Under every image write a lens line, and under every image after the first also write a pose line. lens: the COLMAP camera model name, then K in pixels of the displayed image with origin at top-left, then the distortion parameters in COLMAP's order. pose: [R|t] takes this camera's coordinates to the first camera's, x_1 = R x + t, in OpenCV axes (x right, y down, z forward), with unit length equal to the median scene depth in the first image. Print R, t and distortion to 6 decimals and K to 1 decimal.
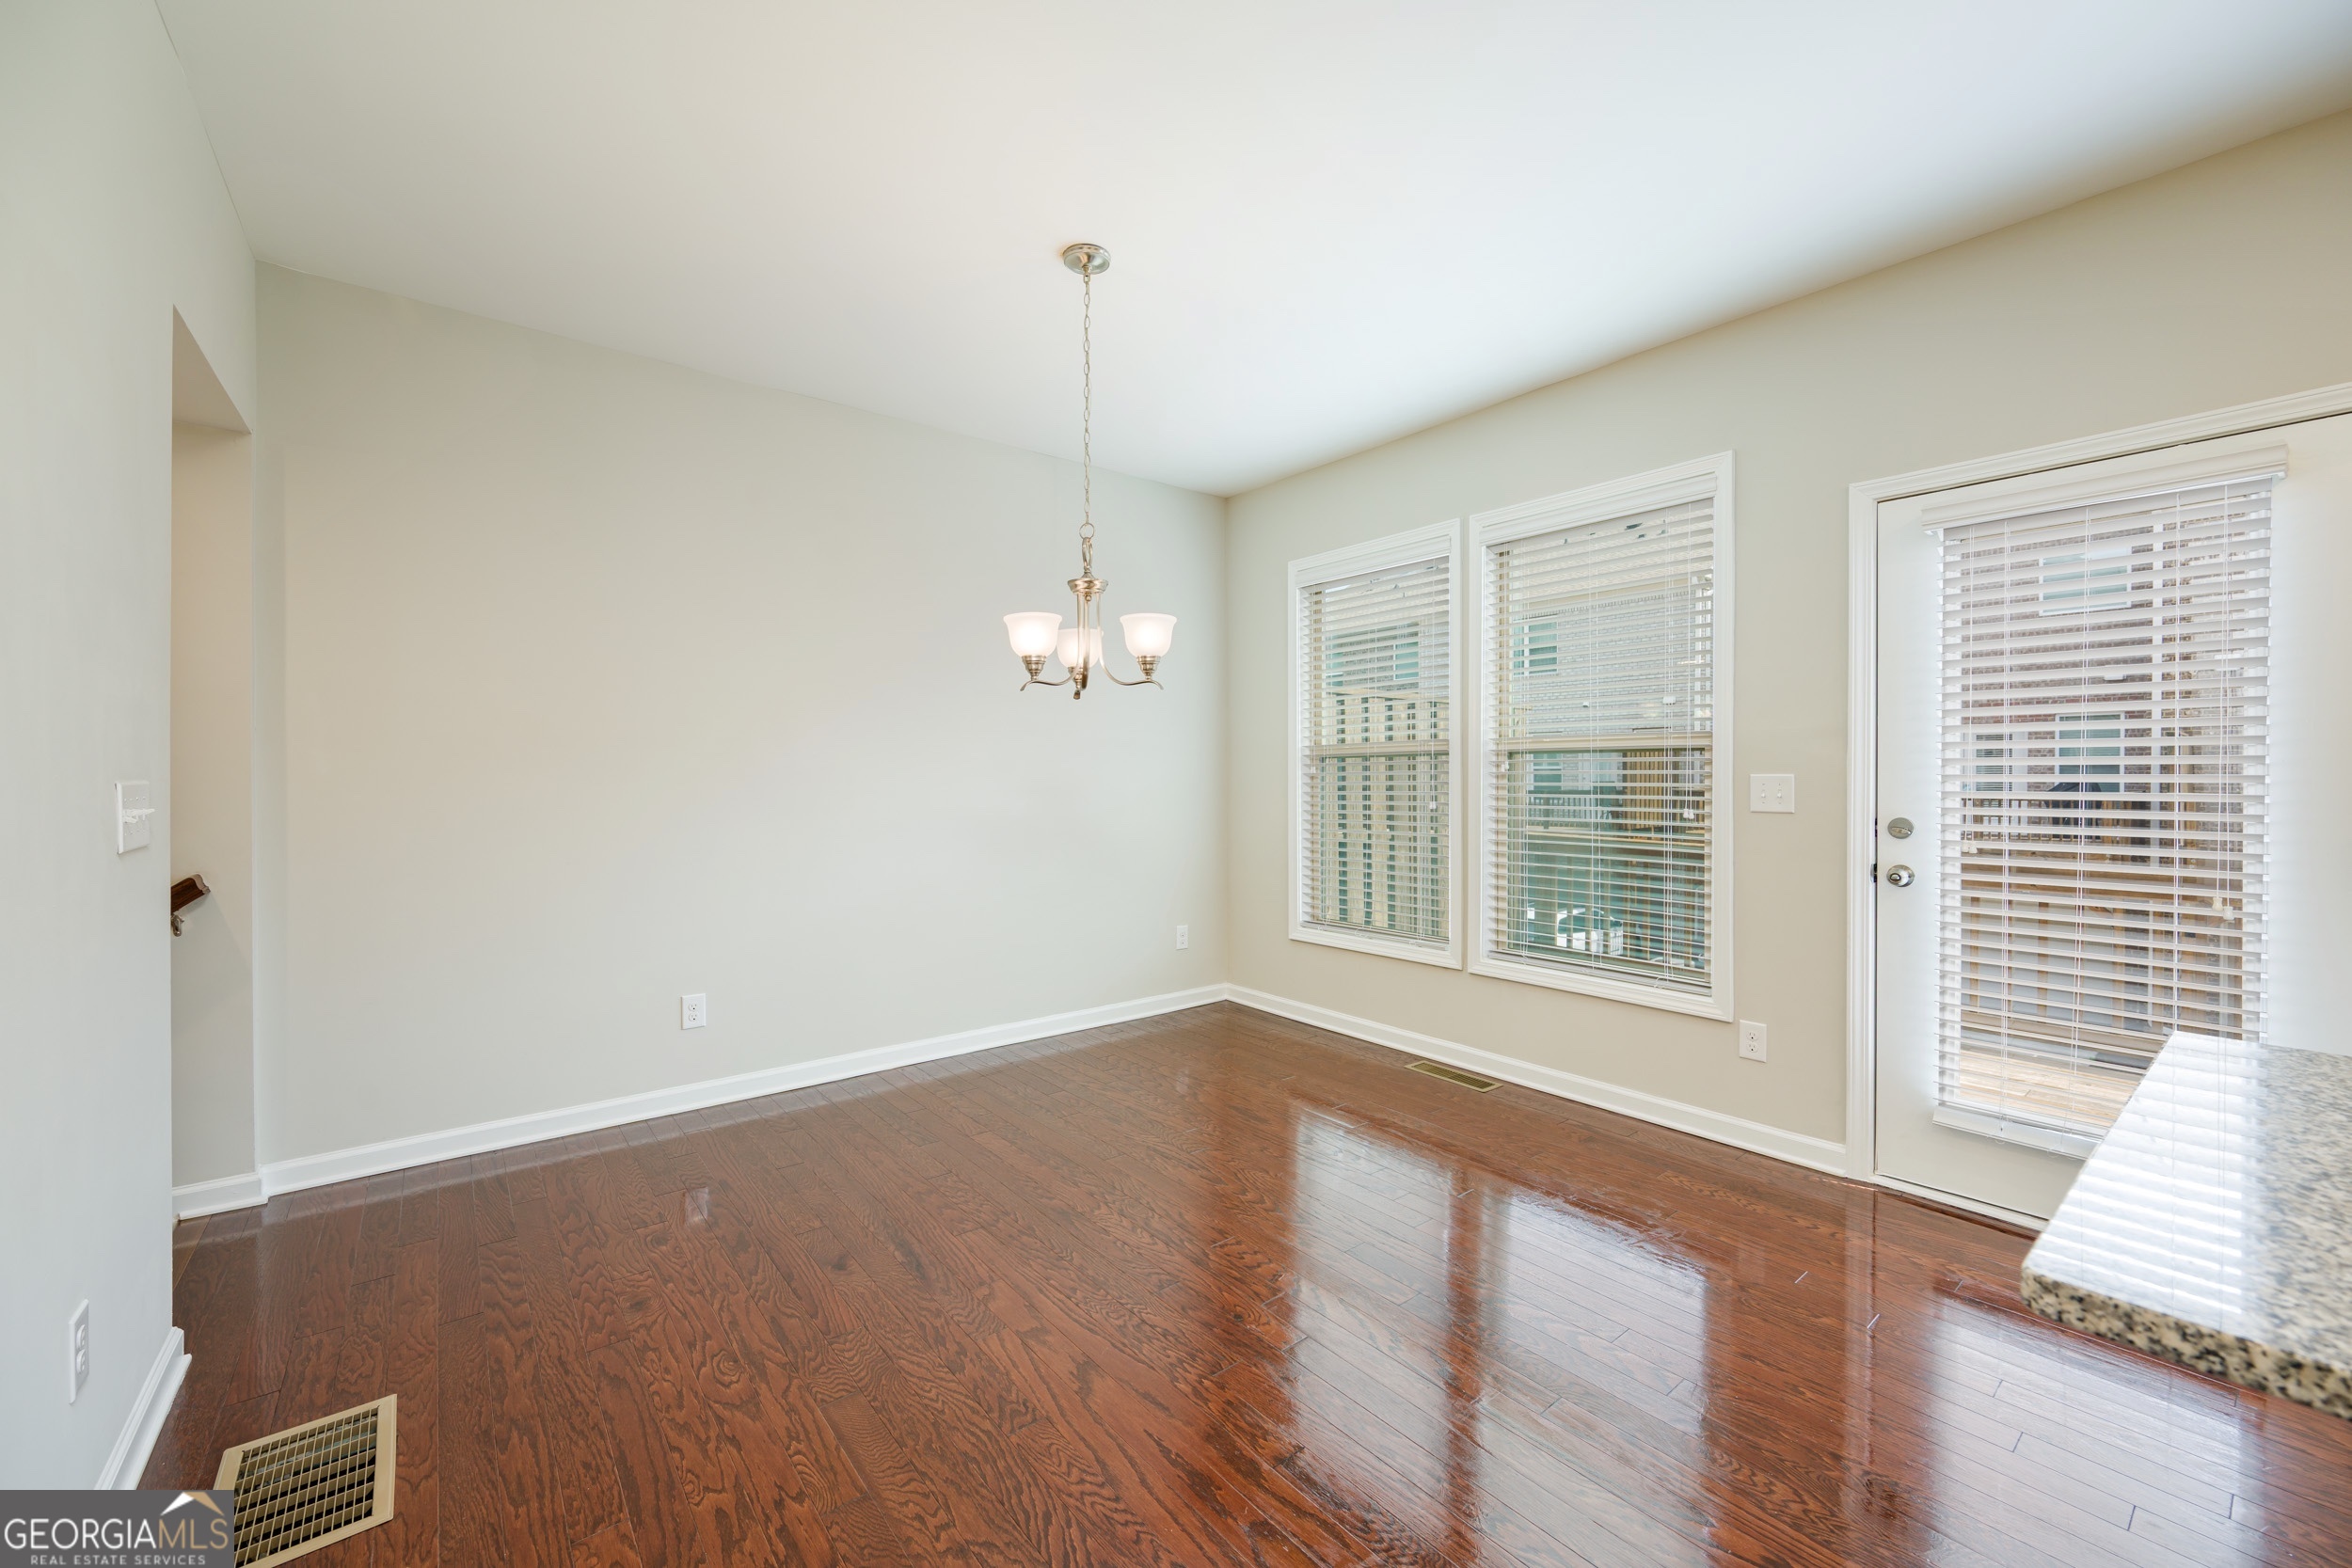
lens RADIAL K [[946.3, 0, 1174.5], [0, 946.3, 776.3], [0, 0, 1]] dist [-0.008511, -0.000269]
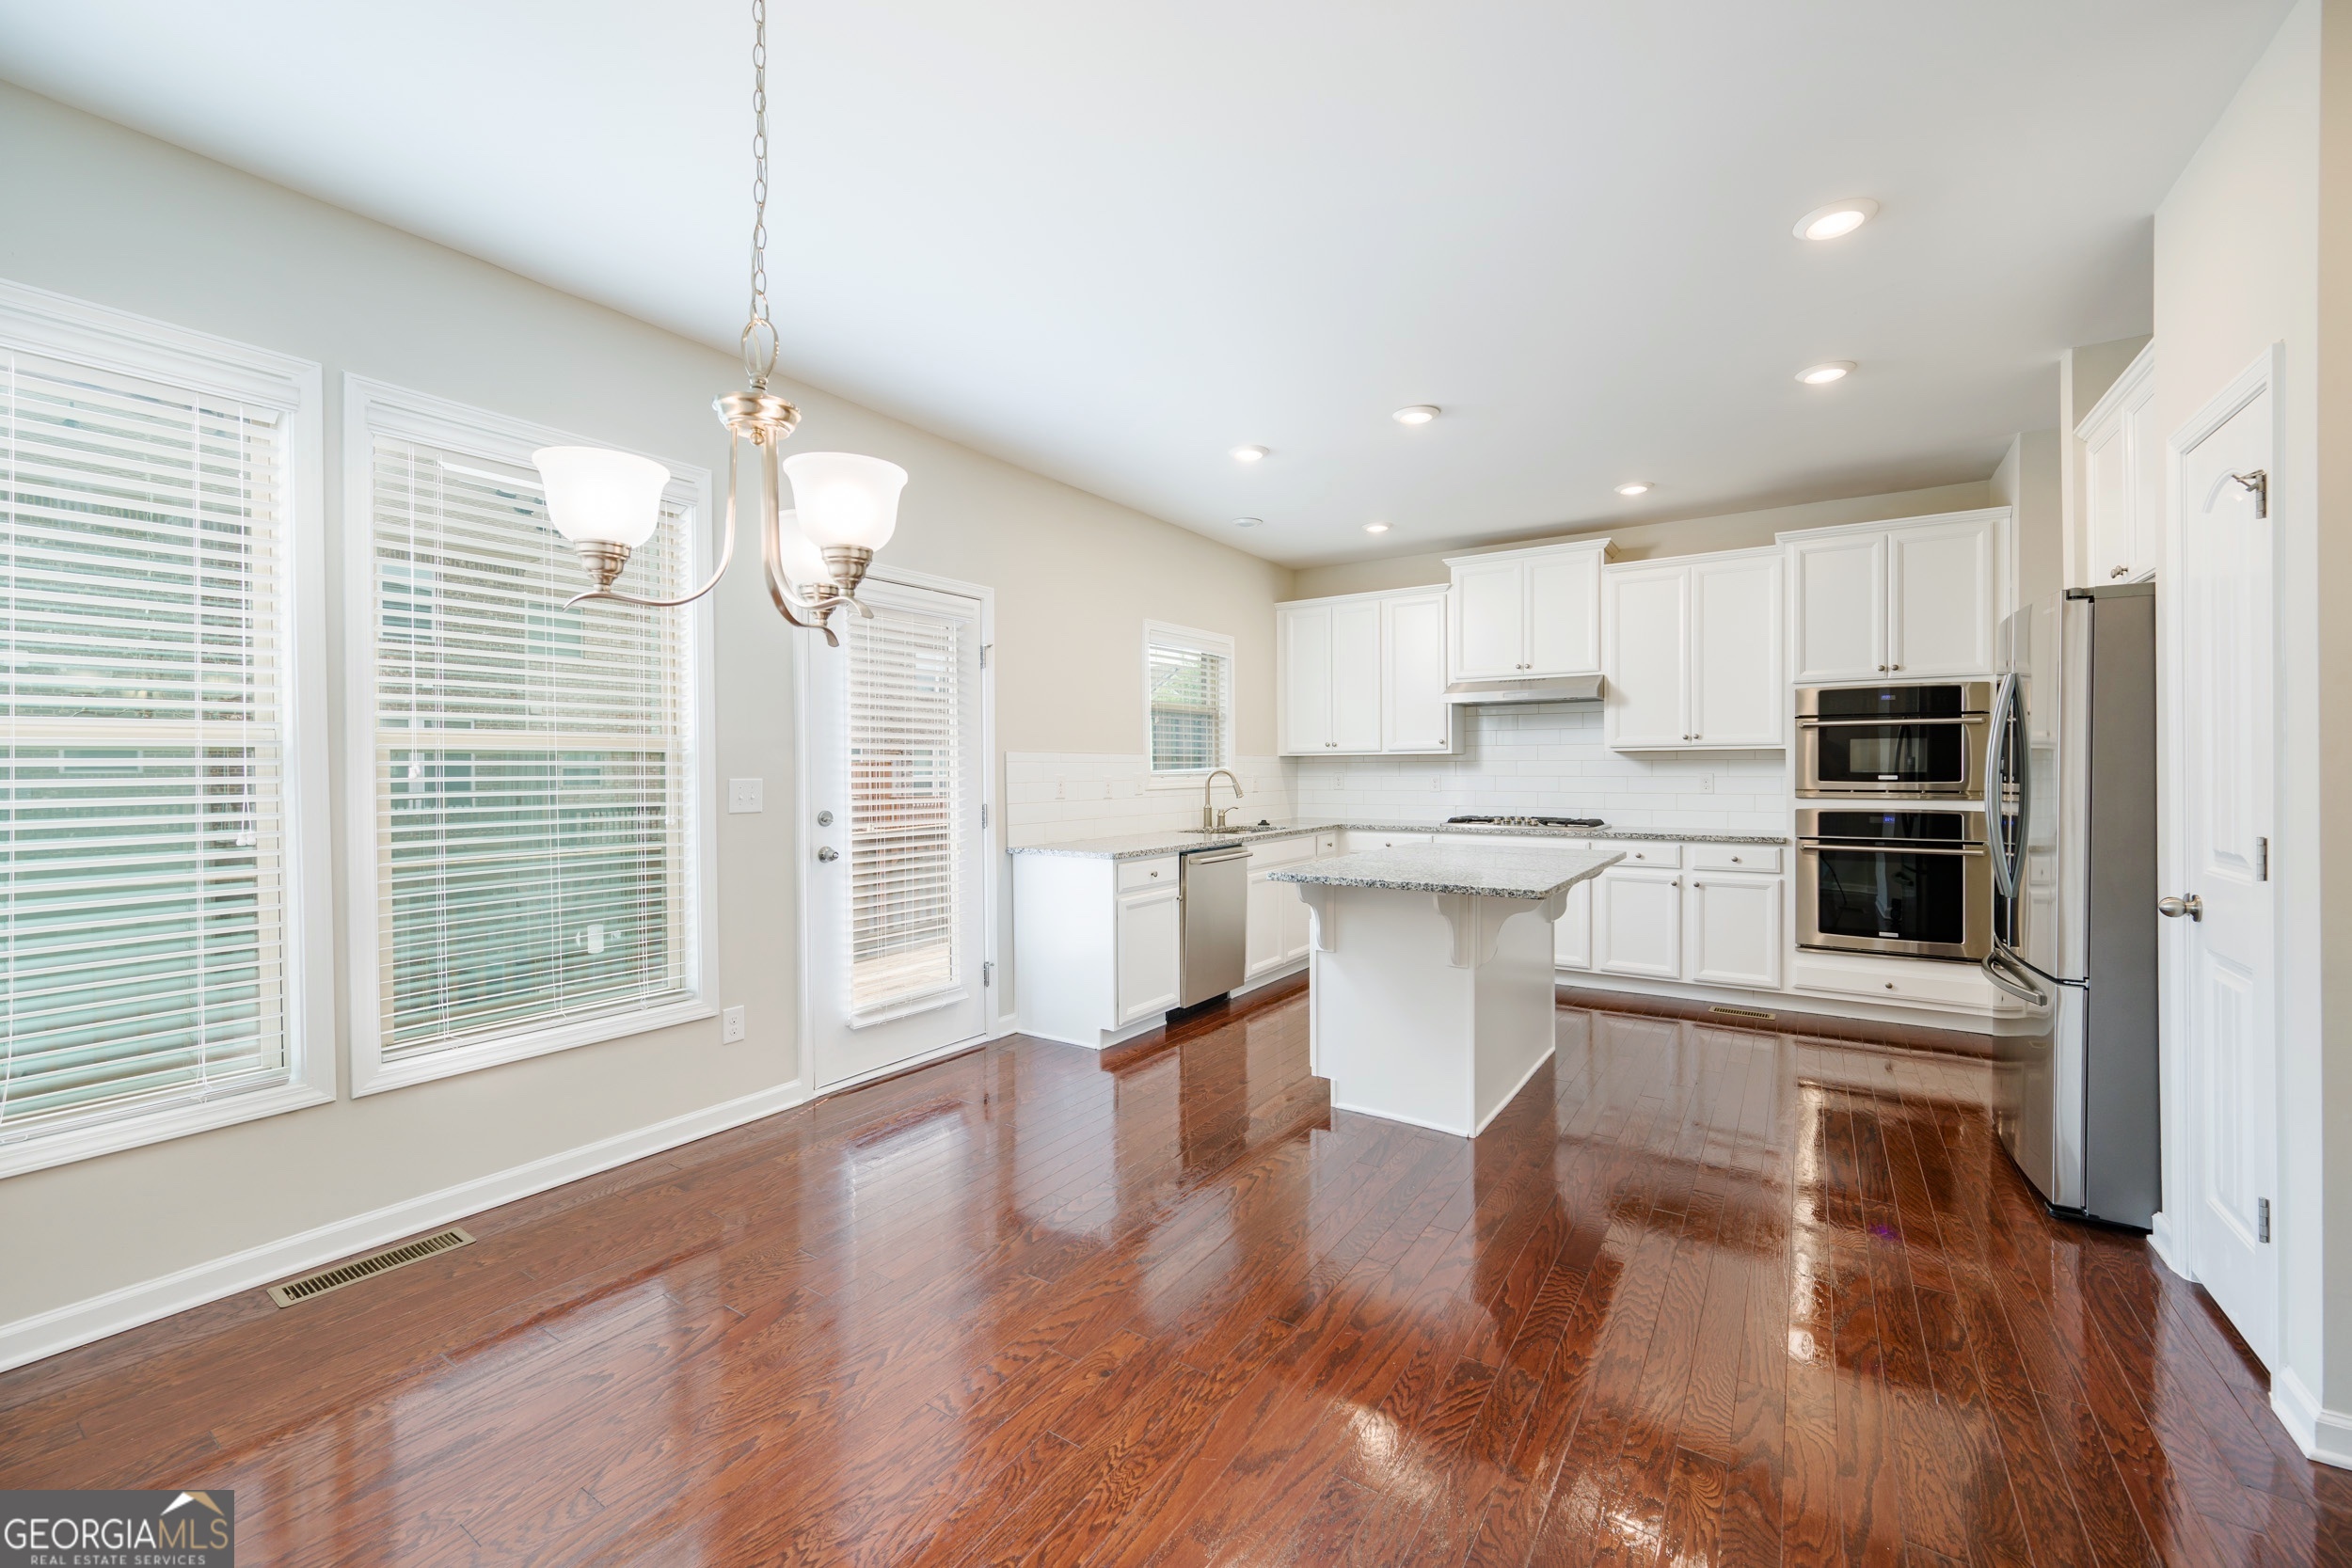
lens RADIAL K [[946.3, 0, 1174.5], [0, 946.3, 776.3], [0, 0, 1]] dist [-0.008511, -0.000269]
pose [[-0.326923, -0.005880, 0.945033, -0.552783], [0.003352, 0.999967, 0.007381, -0.011317], [-0.945045, 0.005580, -0.326893, 0.833396]]
